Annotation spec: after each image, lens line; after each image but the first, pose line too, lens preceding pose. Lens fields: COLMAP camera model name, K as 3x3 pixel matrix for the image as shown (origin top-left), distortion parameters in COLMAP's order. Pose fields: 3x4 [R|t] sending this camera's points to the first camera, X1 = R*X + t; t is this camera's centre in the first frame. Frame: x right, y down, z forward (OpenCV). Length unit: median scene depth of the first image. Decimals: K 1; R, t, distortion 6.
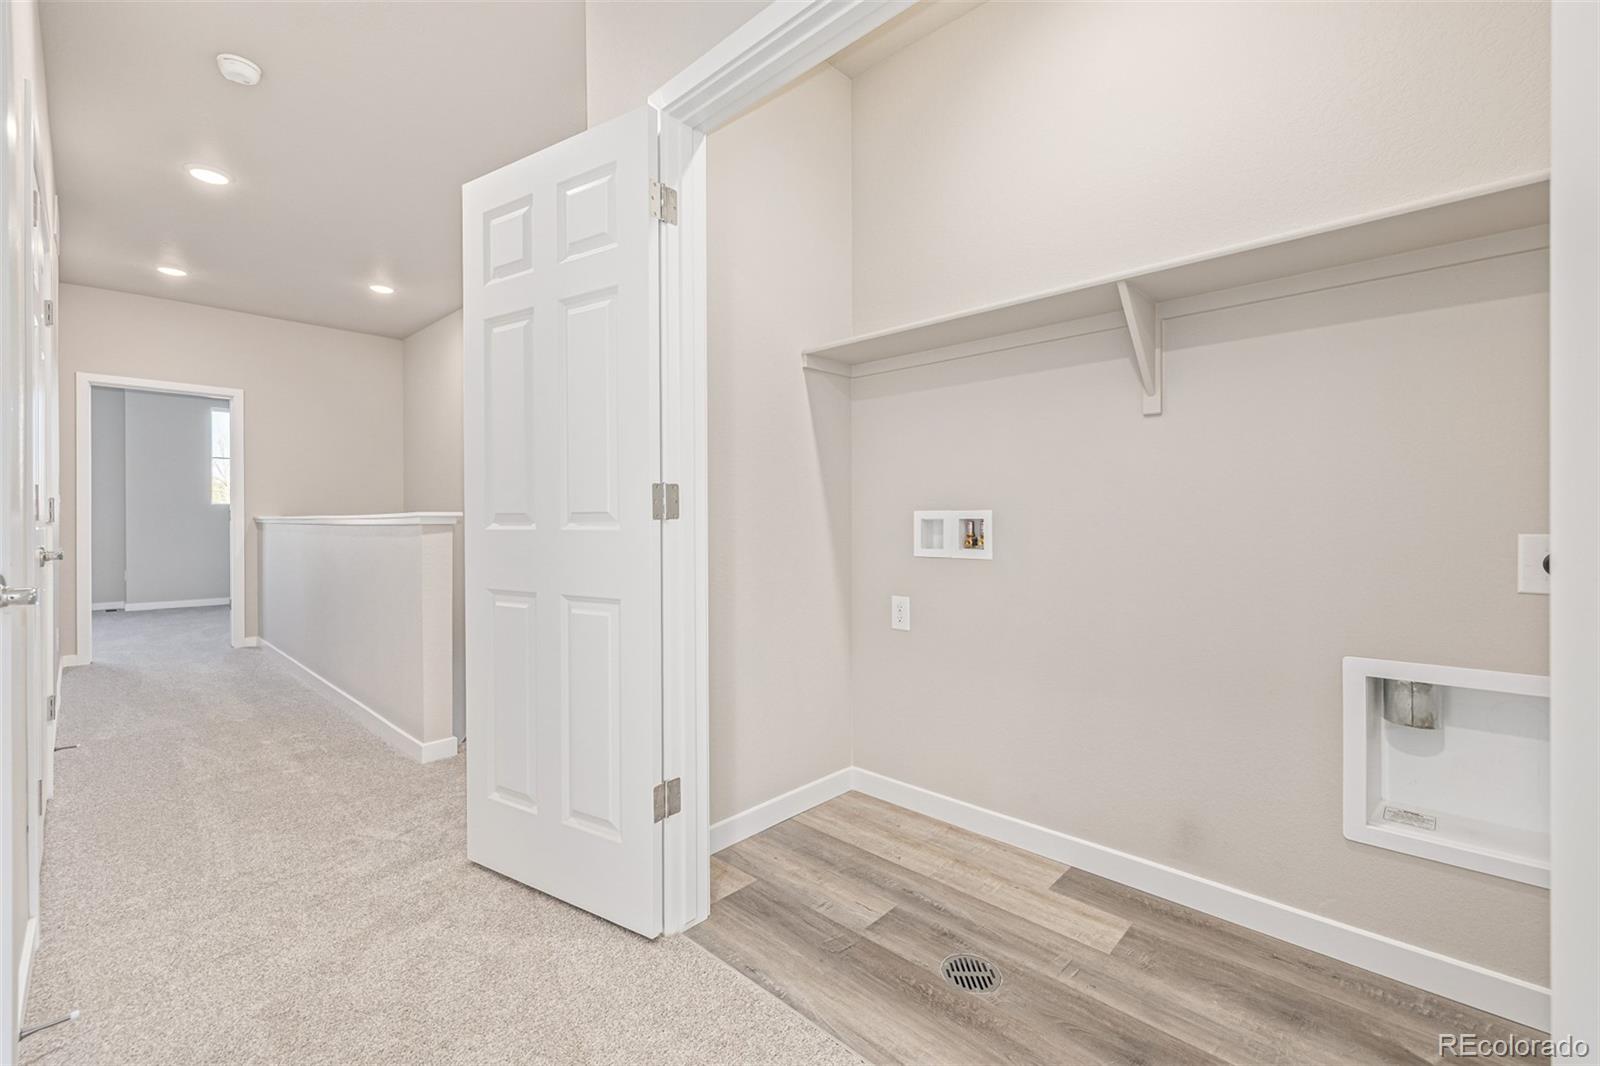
lens RADIAL K [[671.0, 0, 797.6], [0, 671.0, 524.1], [0, 0, 1]] dist [-0.001327, 0.001082]
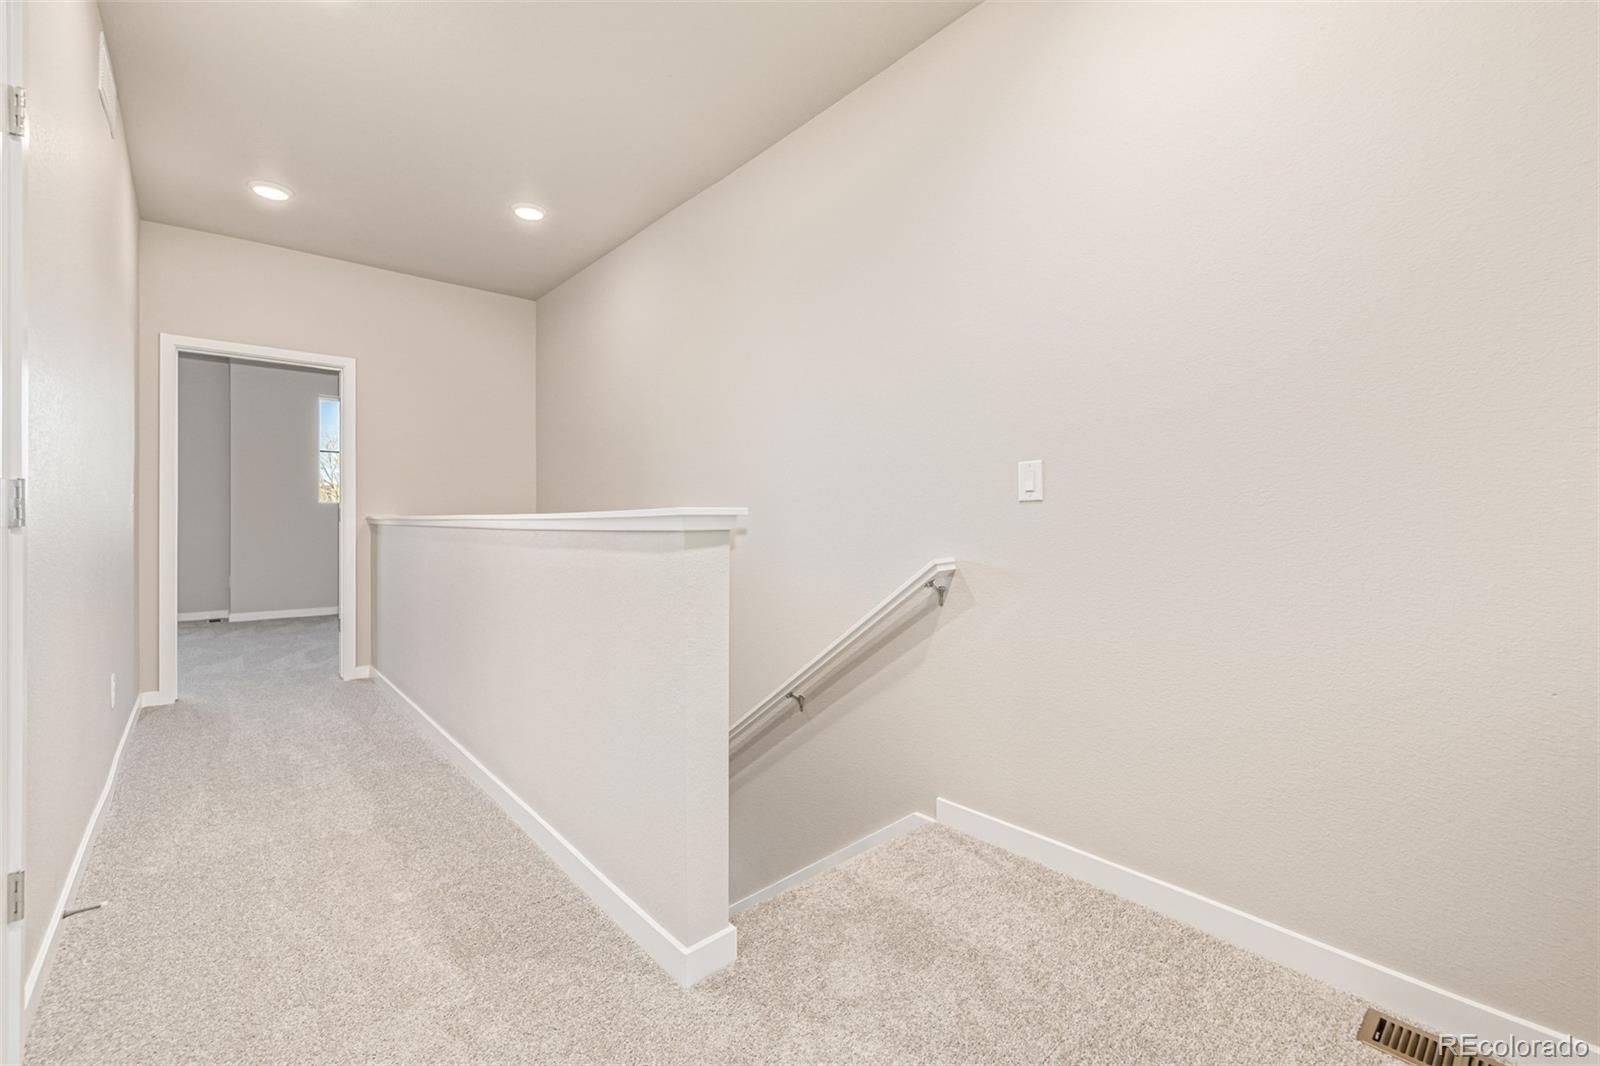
lens RADIAL K [[671.0, 0, 802.3], [0, 671.0, 530.3], [0, 0, 1]] dist [-0.001327, 0.001082]
pose [[0.995512, 0.006179, -0.094438, -0.223653], [-0.005715, 0.999970, 0.005175, -0.001836], [0.094467, -0.004612, 0.995517, 0.258664]]
